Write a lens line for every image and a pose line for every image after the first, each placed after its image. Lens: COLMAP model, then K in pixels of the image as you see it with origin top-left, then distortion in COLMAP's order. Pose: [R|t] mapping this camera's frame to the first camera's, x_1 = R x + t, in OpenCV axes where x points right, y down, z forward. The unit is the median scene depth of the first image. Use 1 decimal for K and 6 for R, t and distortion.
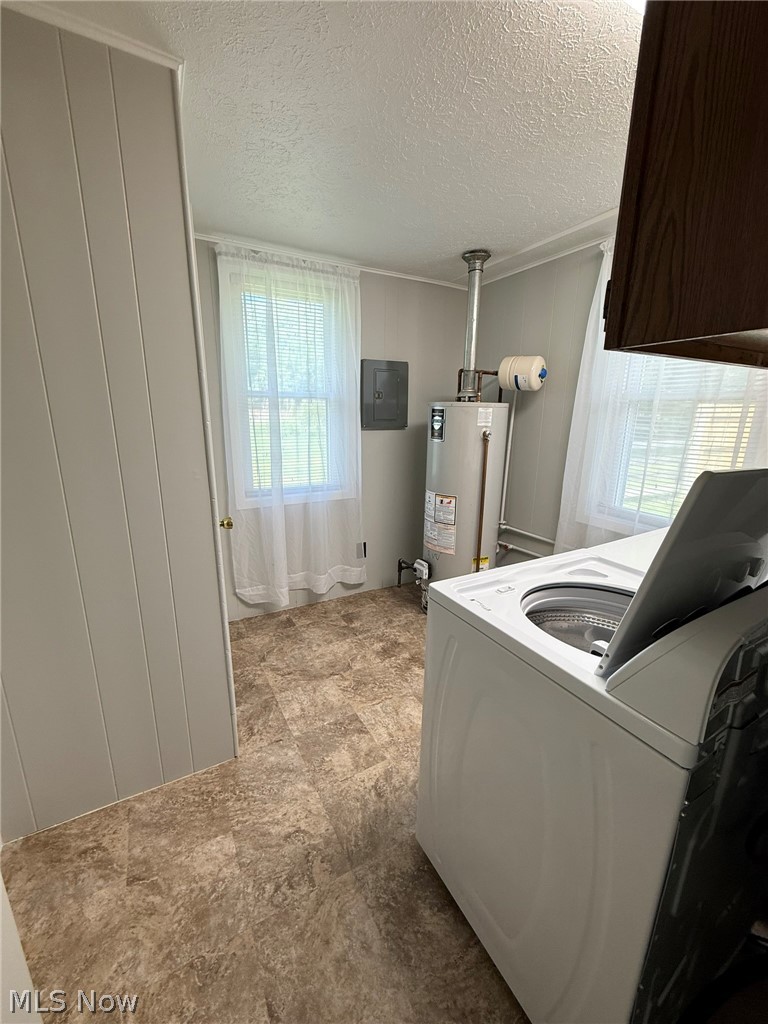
lens RADIAL K [[406.9, 0, 382.3], [0, 406.9, 511.7], [0, 0, 1]] dist [-0.003271, 0.000125]
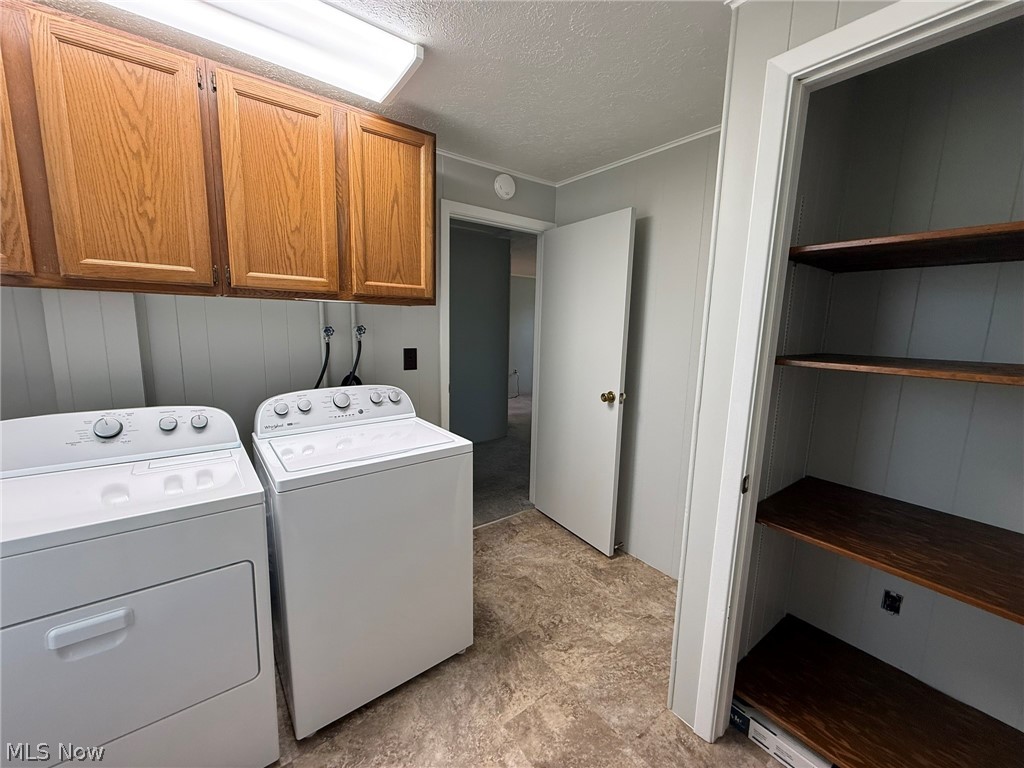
lens RADIAL K [[406.9, 0, 511.3], [0, 406.9, 386.0], [0, 0, 1]] dist [-0.003271, 0.000125]
pose [[-0.989234, -0.011601, -0.145880, 0.135674], [-0.067030, 0.922053, 0.381216, -0.396827], [0.130087, 0.386890, -0.912904, 1.591590]]
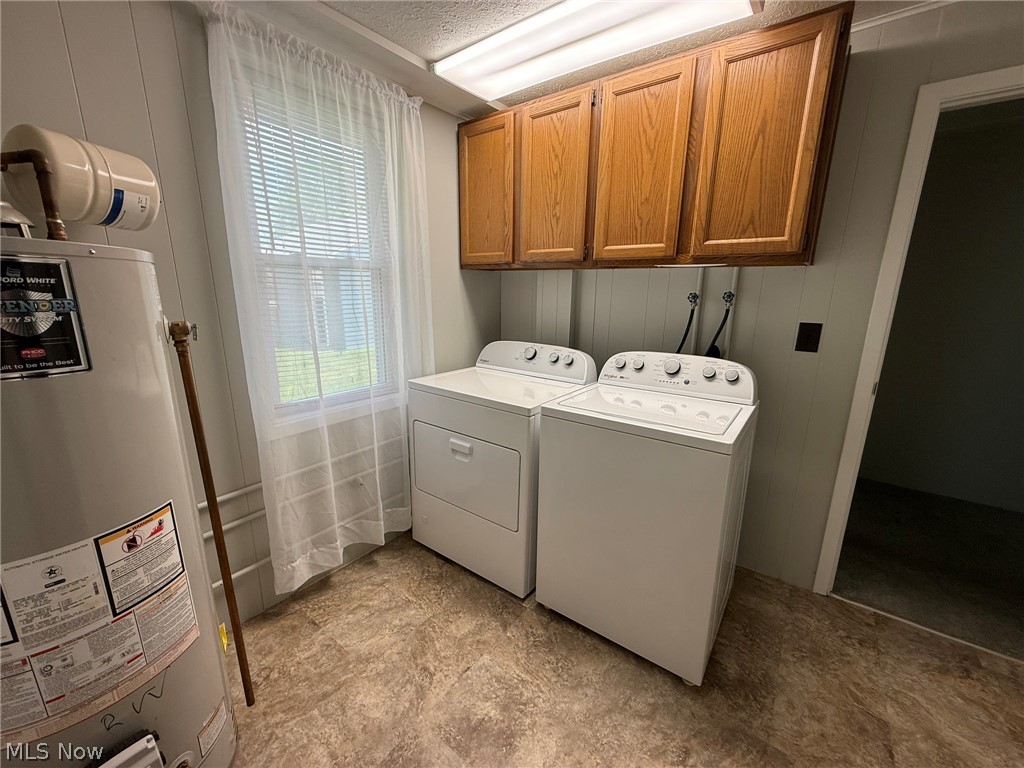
lens RADIAL K [[406.9, 0, 512.8], [0, 406.9, 385.4], [0, 0, 1]] dist [-0.003271, 0.000125]
pose [[-0.402822, -0.228159, 0.886385, -0.404704], [0.204678, 0.921452, 0.330202, -0.312759], [-0.892100, 0.314436, -0.324482, 1.289755]]
